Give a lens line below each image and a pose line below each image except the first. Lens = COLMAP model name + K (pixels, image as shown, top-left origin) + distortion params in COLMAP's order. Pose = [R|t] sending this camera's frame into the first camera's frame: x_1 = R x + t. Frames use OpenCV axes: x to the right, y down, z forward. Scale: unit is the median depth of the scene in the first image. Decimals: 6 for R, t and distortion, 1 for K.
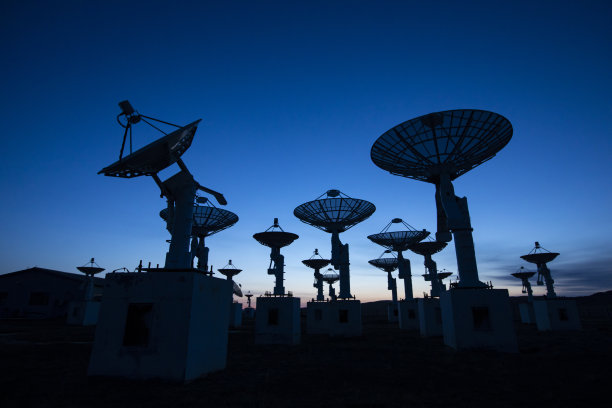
lens RADIAL K [[347.4, 0, 306.0], [0, 347.4, 204.0], [0, 0, 1]] dist [-0.002915, 0.001172]
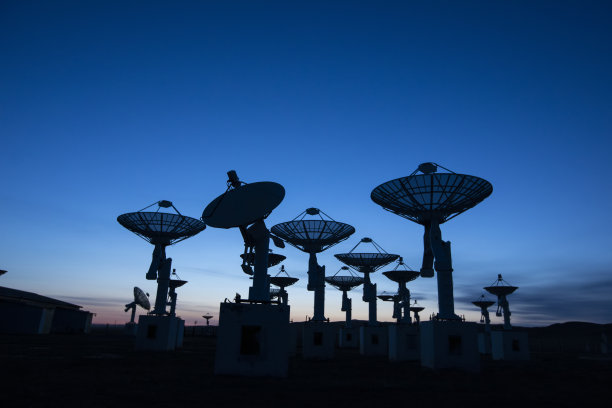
lens RADIAL K [[468.4, 0, 306.0], [0, 468.4, 204.0], [0, 0, 1]] dist [0.043083, -0.002585]
pose [[0.977221, 0.089209, 0.192566, -0.205832], [-0.095573, 0.995133, 0.024000, -0.086430], [-0.189488, -0.041858, 0.980990, -0.284529]]
